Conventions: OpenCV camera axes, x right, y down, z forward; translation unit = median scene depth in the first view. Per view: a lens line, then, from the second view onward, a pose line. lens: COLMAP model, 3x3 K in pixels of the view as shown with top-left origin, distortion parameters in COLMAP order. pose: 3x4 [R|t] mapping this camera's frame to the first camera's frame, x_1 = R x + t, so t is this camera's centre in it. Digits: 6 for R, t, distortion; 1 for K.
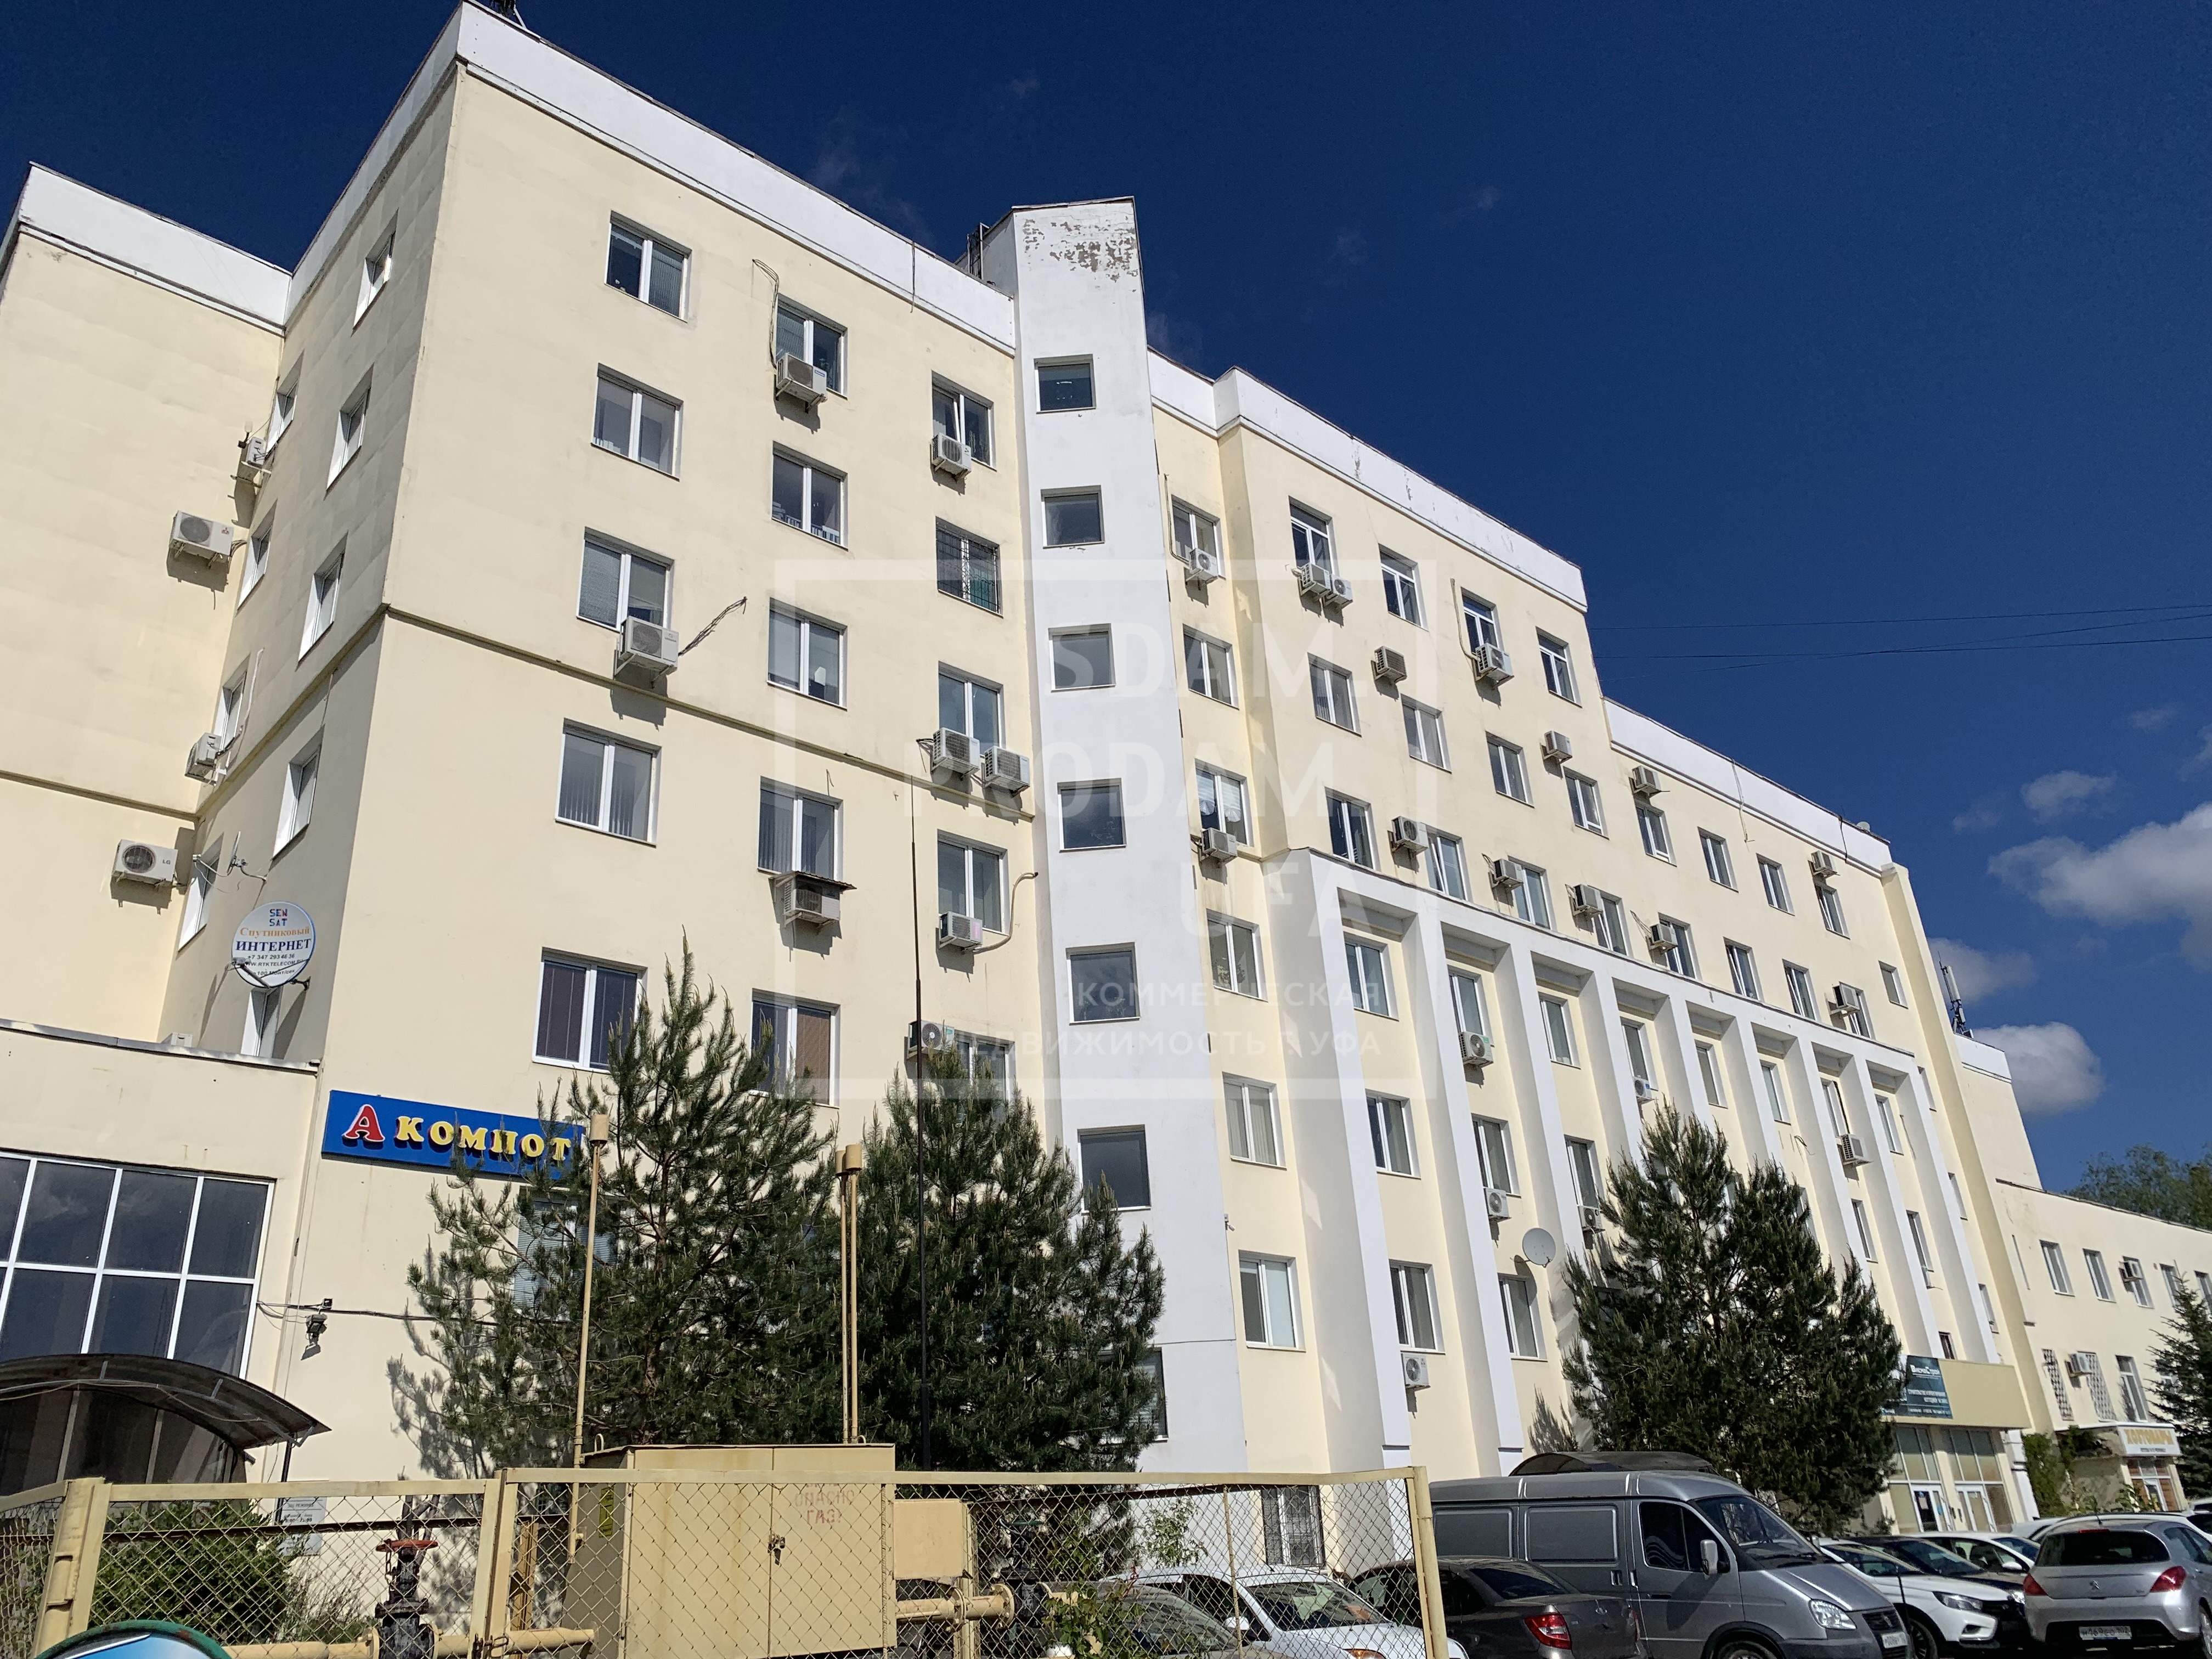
lens RADIAL K [[1687.0, 0, 1102.7], [0, 1687.0, 812.4], [0, 0, 1]] dist [0.008992, 0.000999]
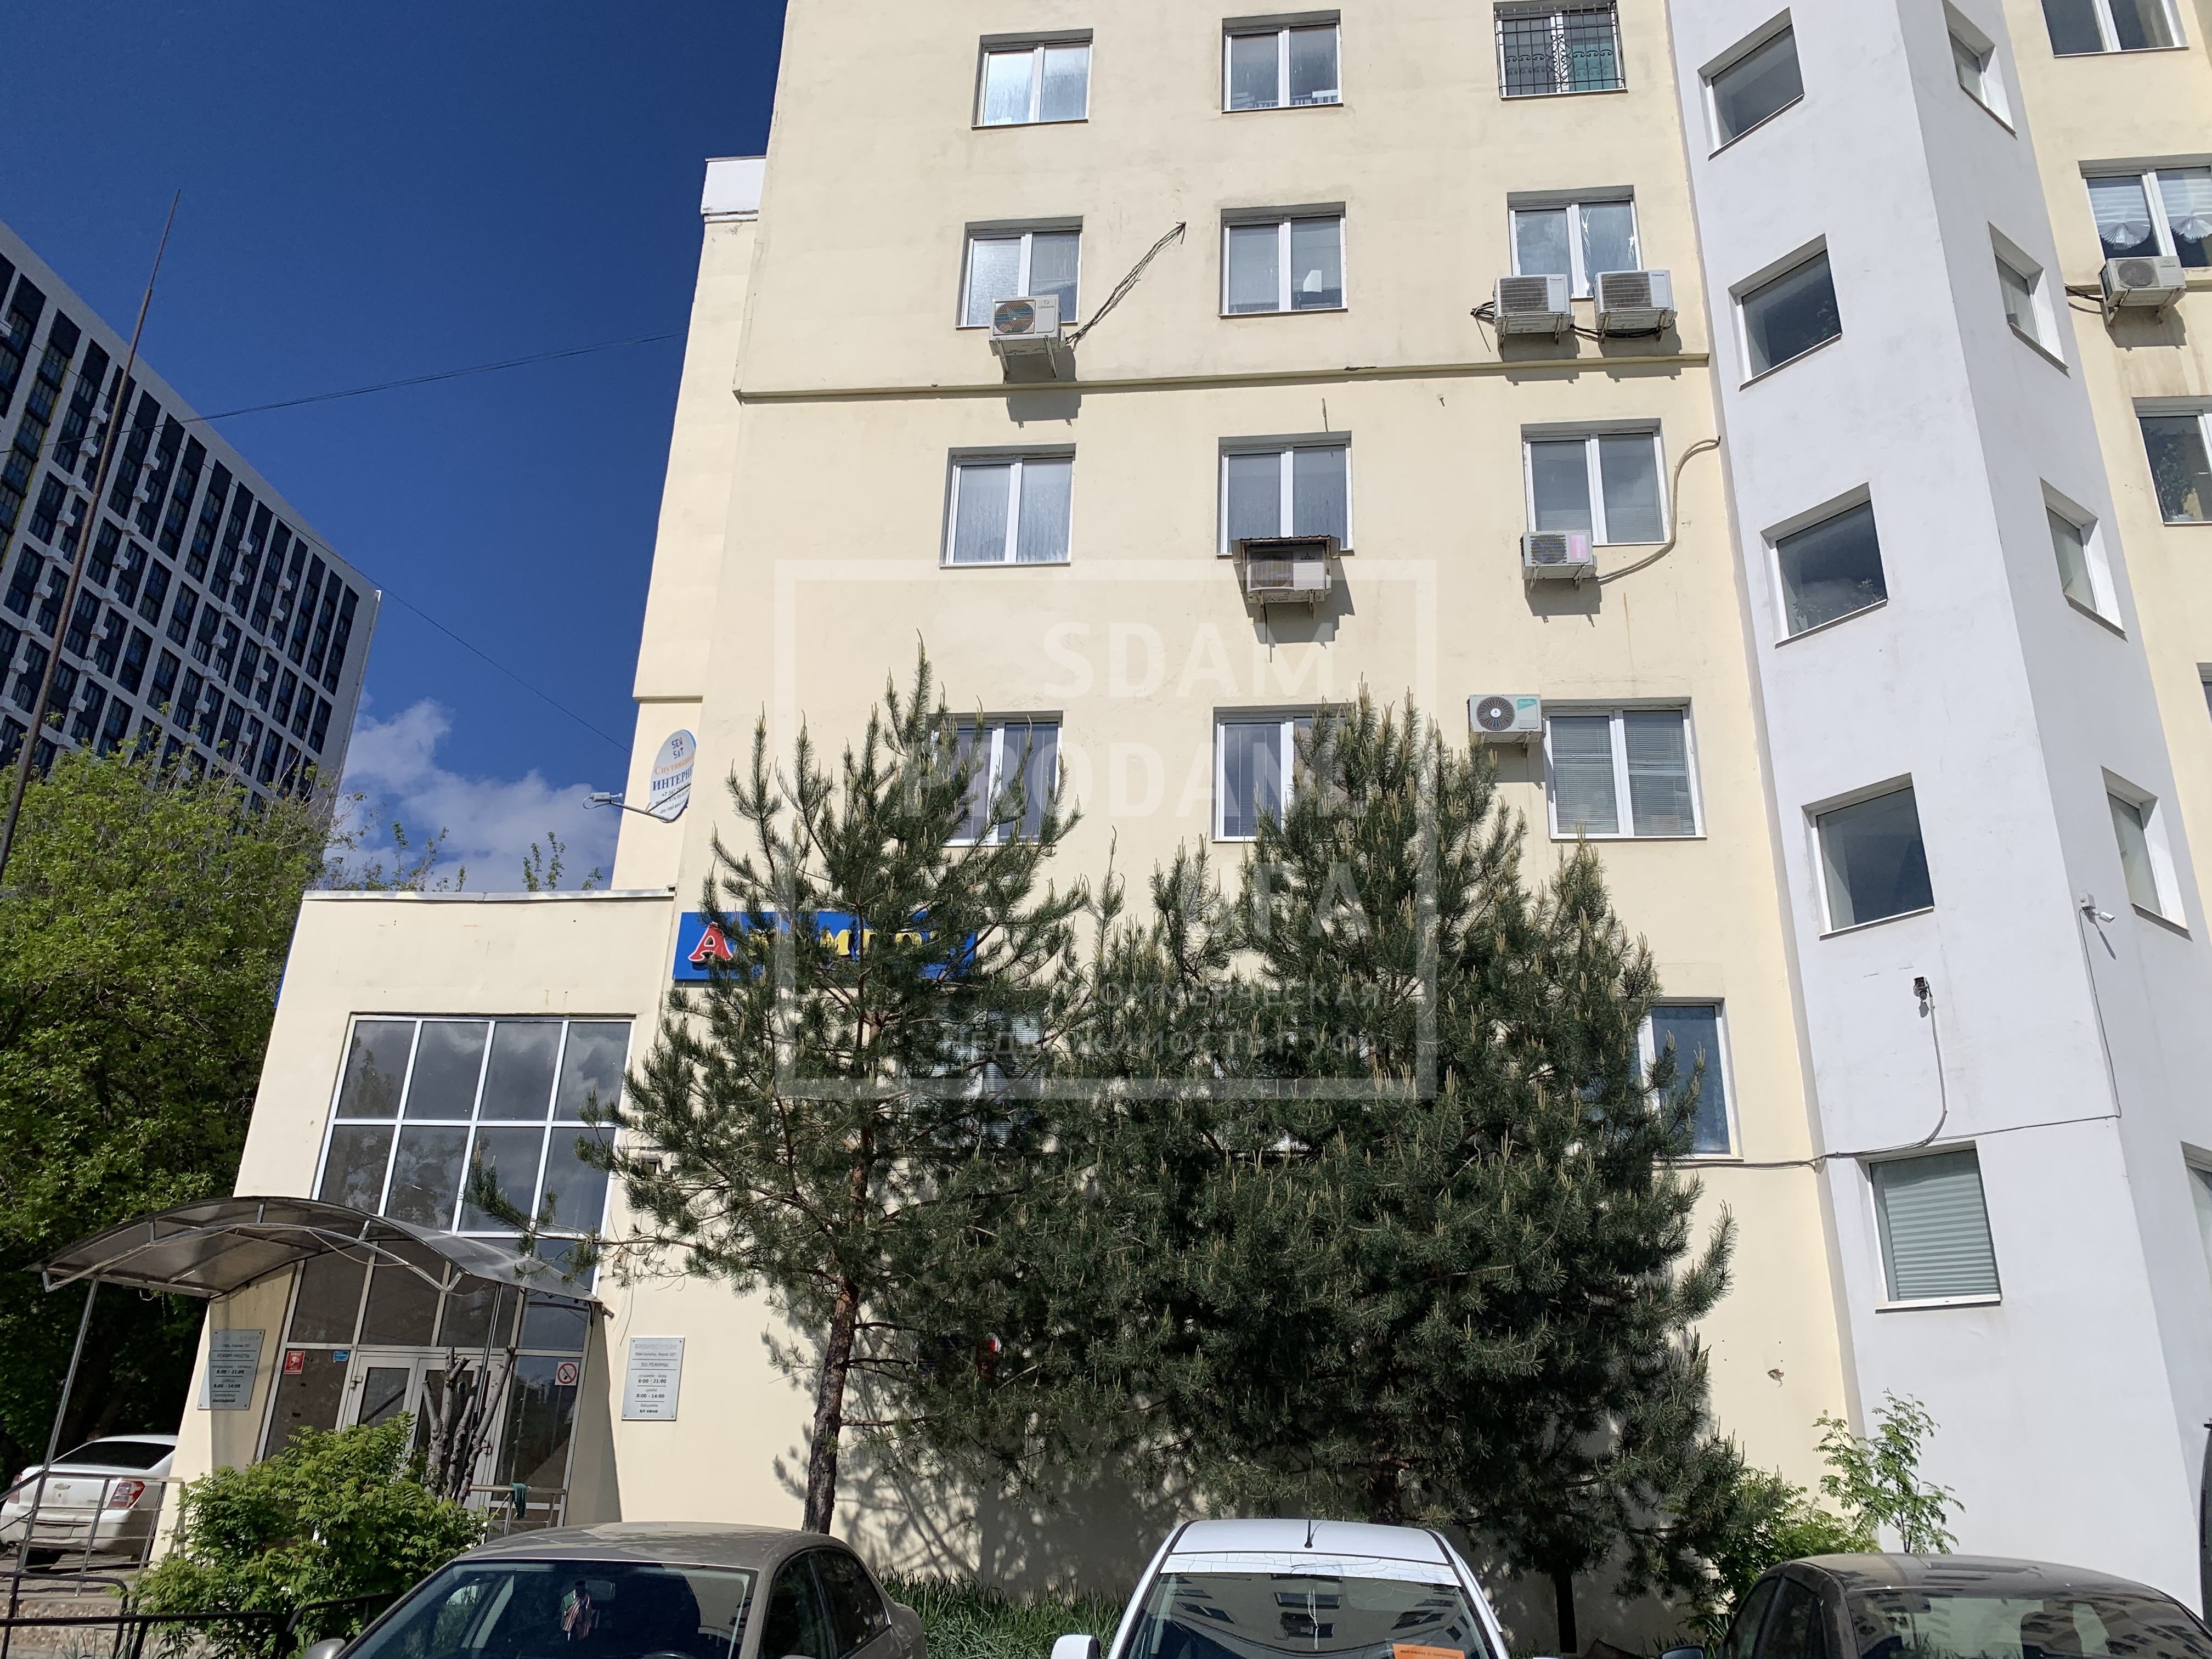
lens RADIAL K [[1694.8, 0, 1106.0], [0, 1694.8, 829.5], [0, 0, 1]] dist [0.106873, -0.138692]
pose [[0.659488, -0.205055, -0.723207, 0.265136], [0.249985, 0.967144, -0.046261, 0.163014], [0.708931, -0.150283, 0.689080, 0.402682]]
